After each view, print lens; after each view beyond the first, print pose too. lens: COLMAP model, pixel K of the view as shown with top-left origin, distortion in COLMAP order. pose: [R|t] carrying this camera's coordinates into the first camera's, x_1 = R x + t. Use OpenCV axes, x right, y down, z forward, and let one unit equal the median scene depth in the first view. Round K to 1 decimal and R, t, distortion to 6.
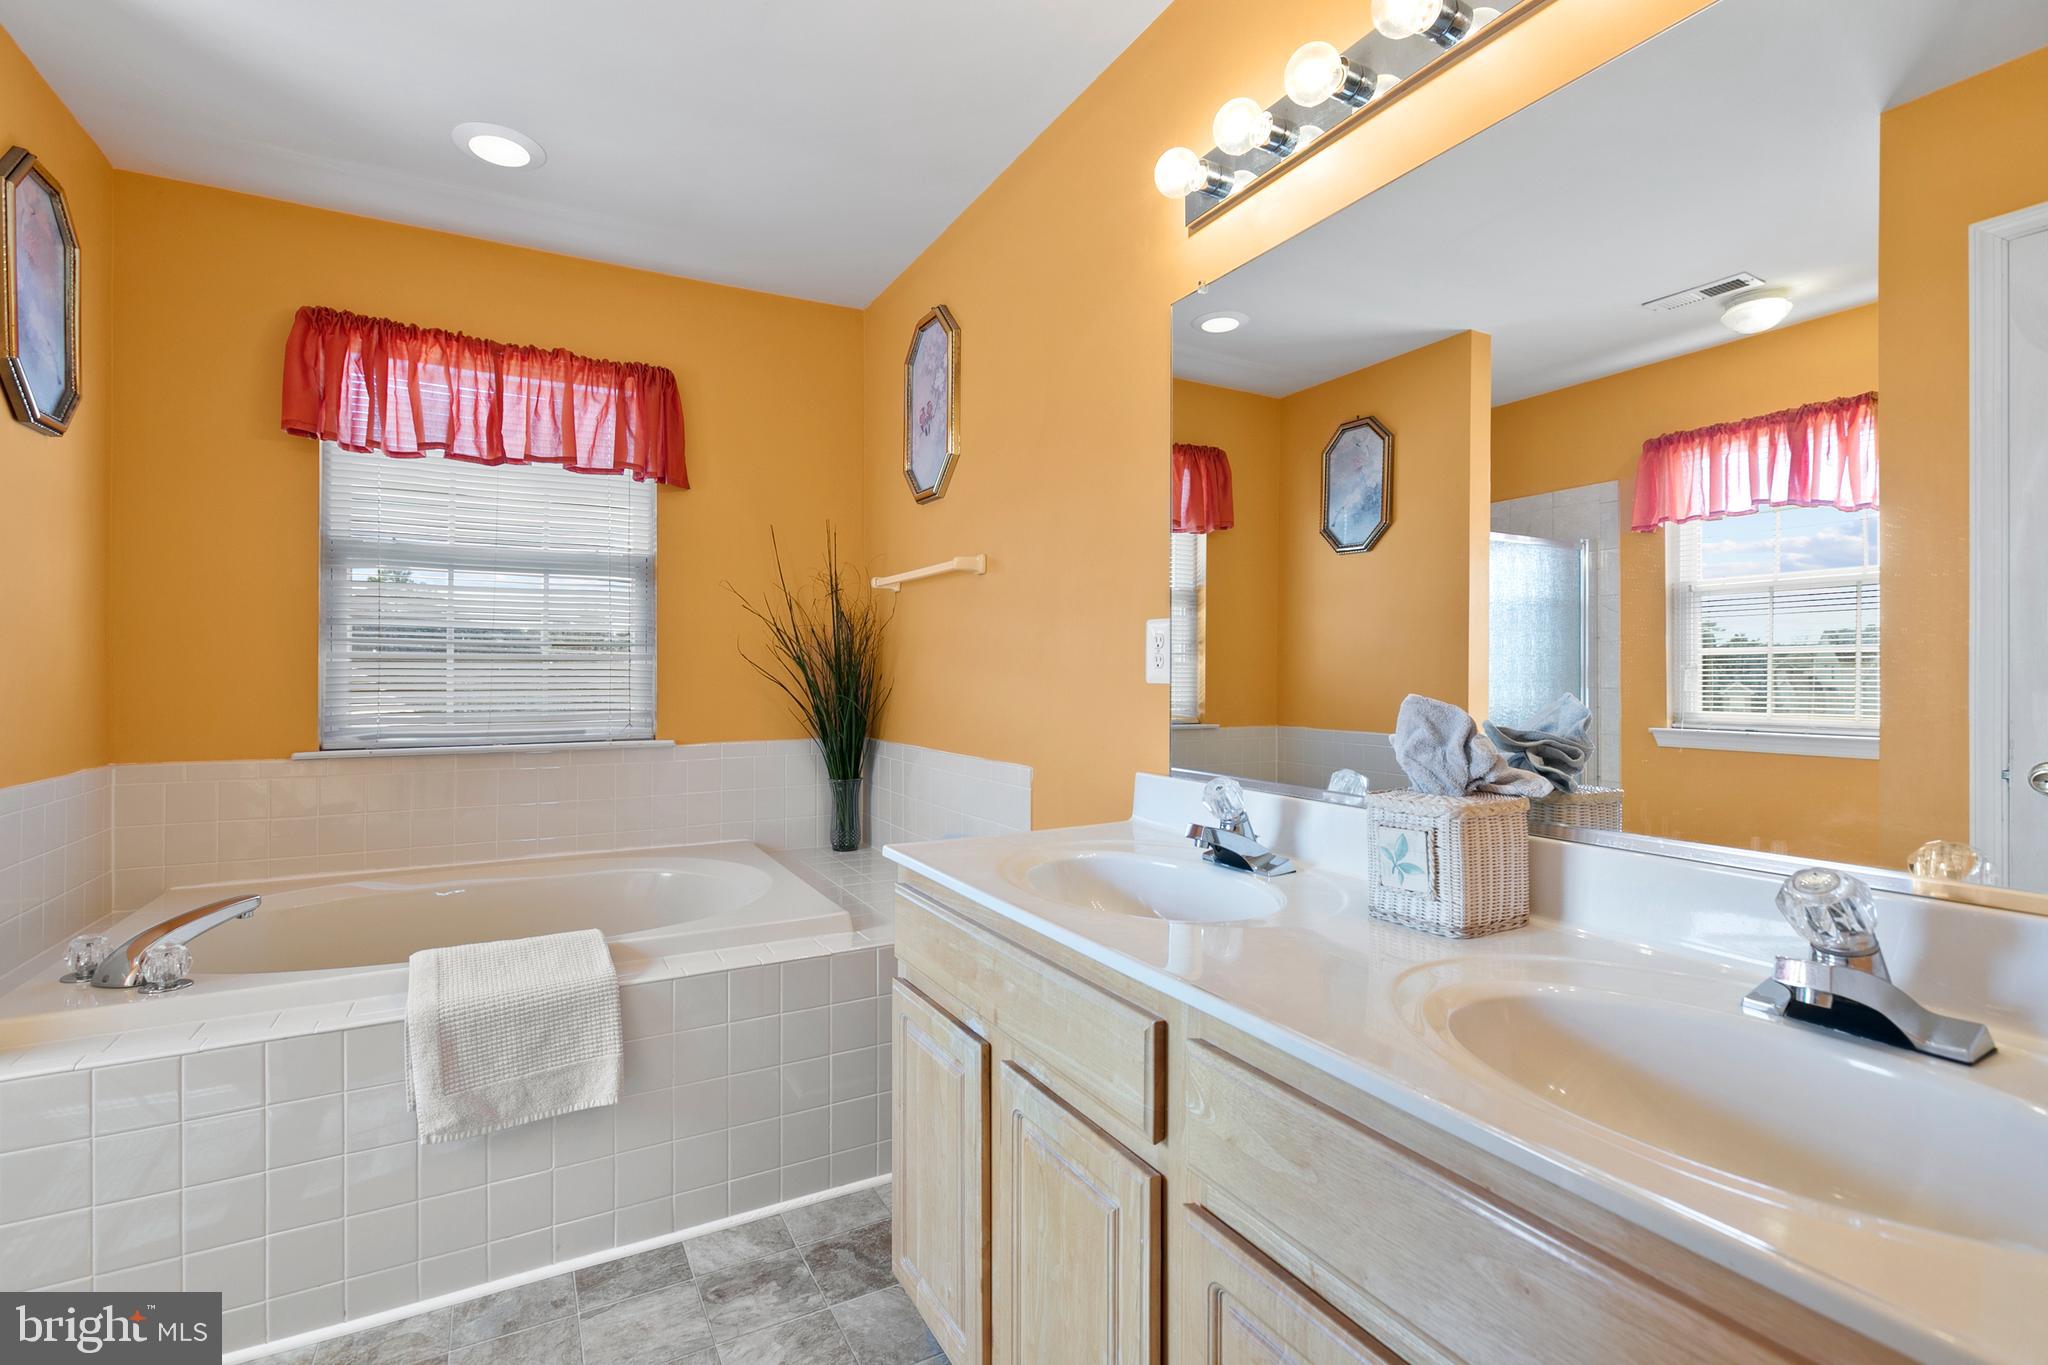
lens RADIAL K [[907.7, 0, 1021.7], [0, 907.7, 675.4], [0, 0, 1]] dist [-0.002624, 0.001526]
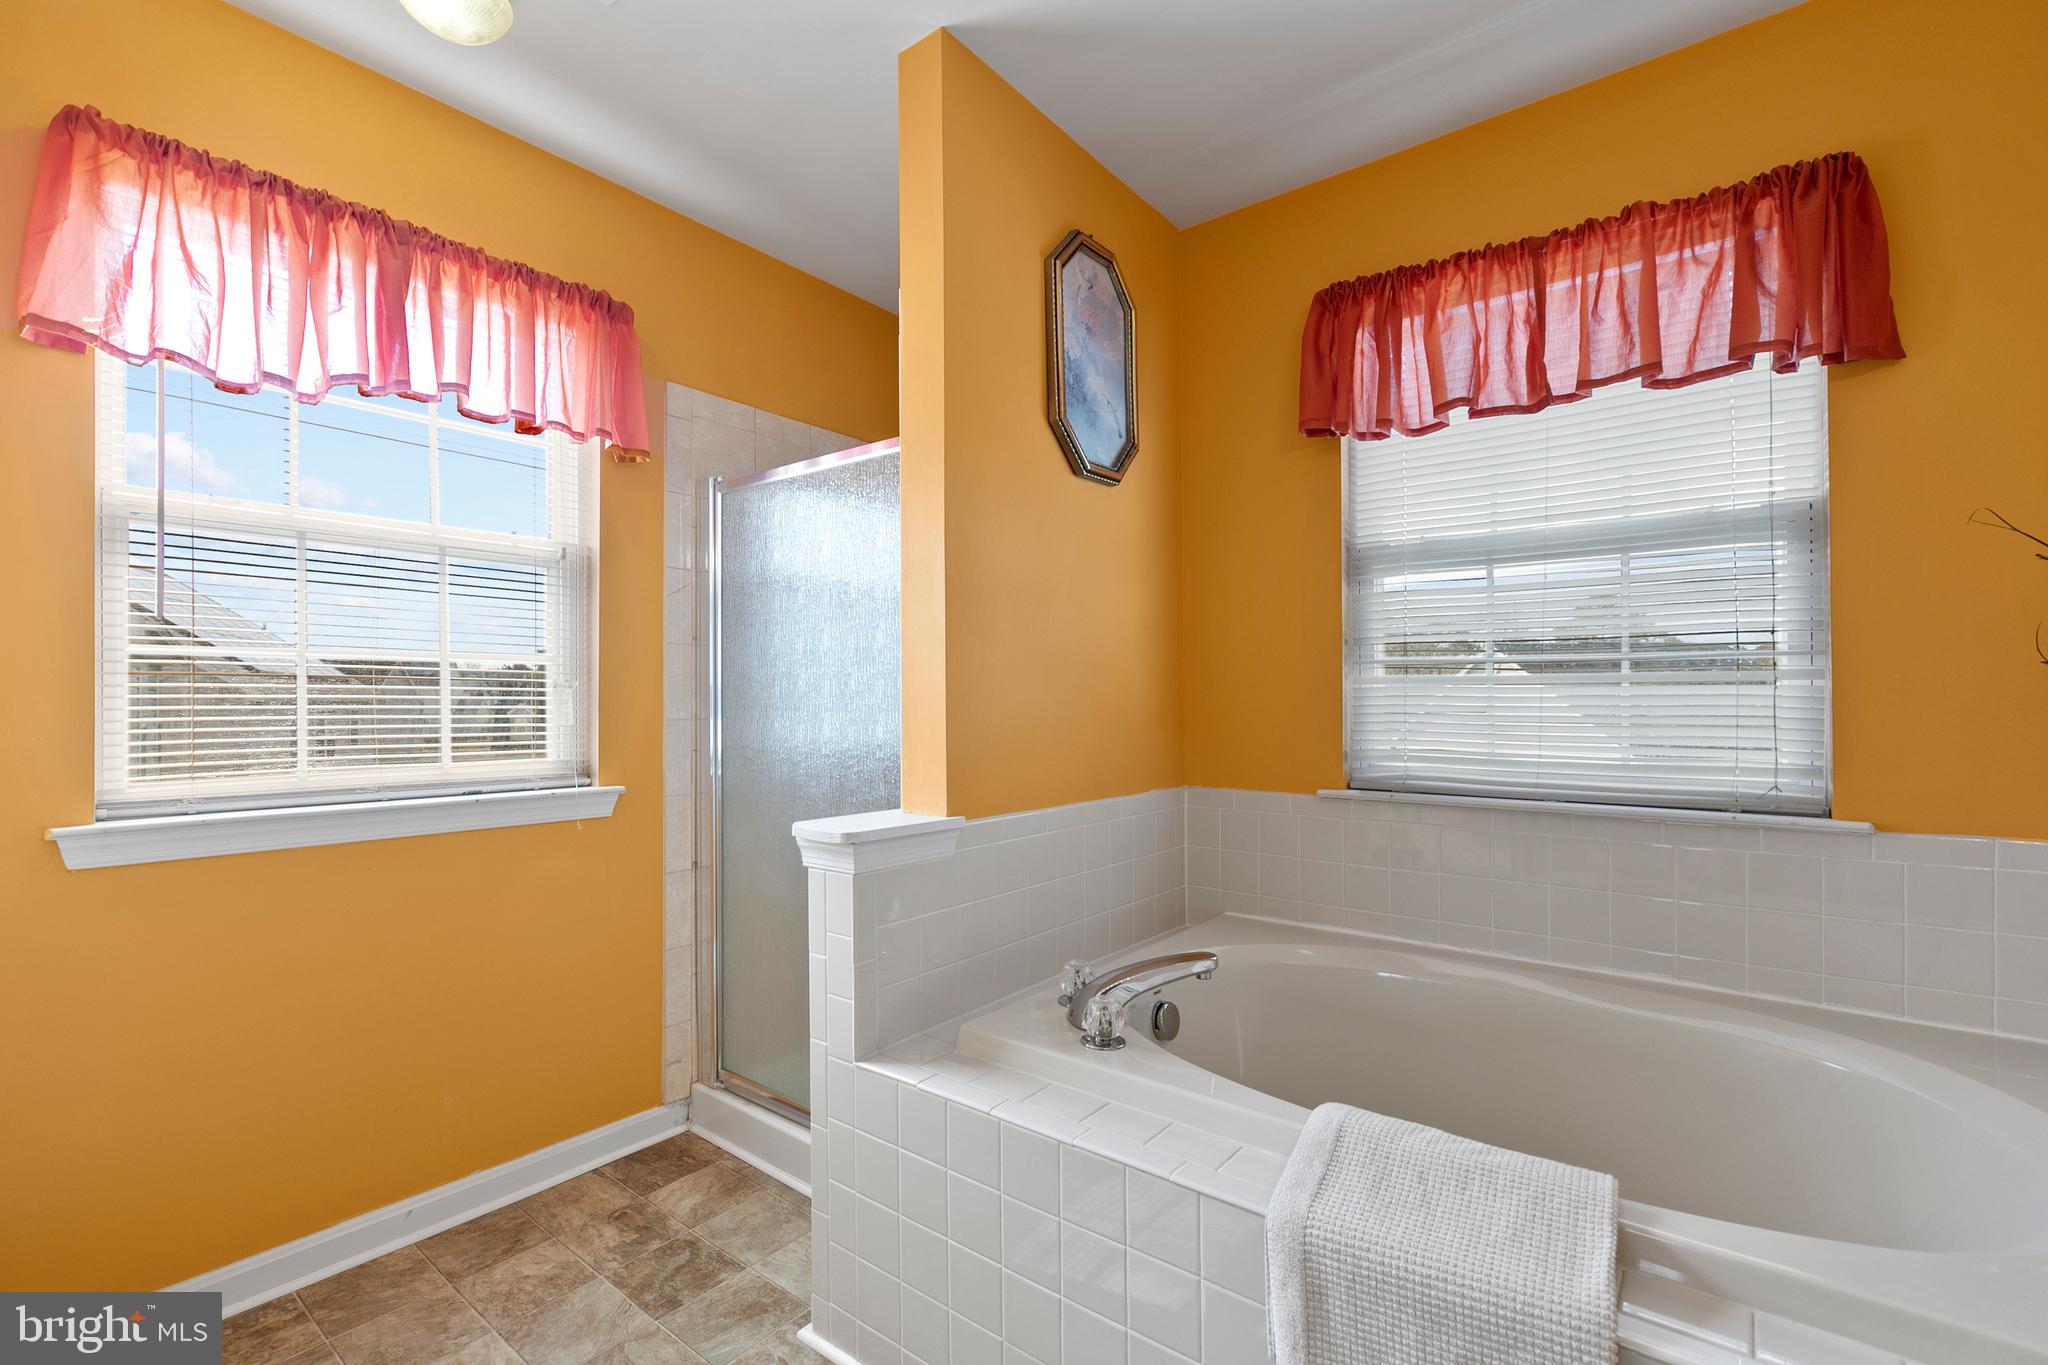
lens RADIAL K [[907.7, 0, 991.2], [0, 907.7, 692.4], [0, 0, 1]] dist [-0.002624, 0.001526]
pose [[0.365633, -0.007669, -0.930727, -0.074748], [-0.000330, 0.999965, -0.008369, -0.003300], [0.930759, 0.003368, 0.365618, 0.341462]]
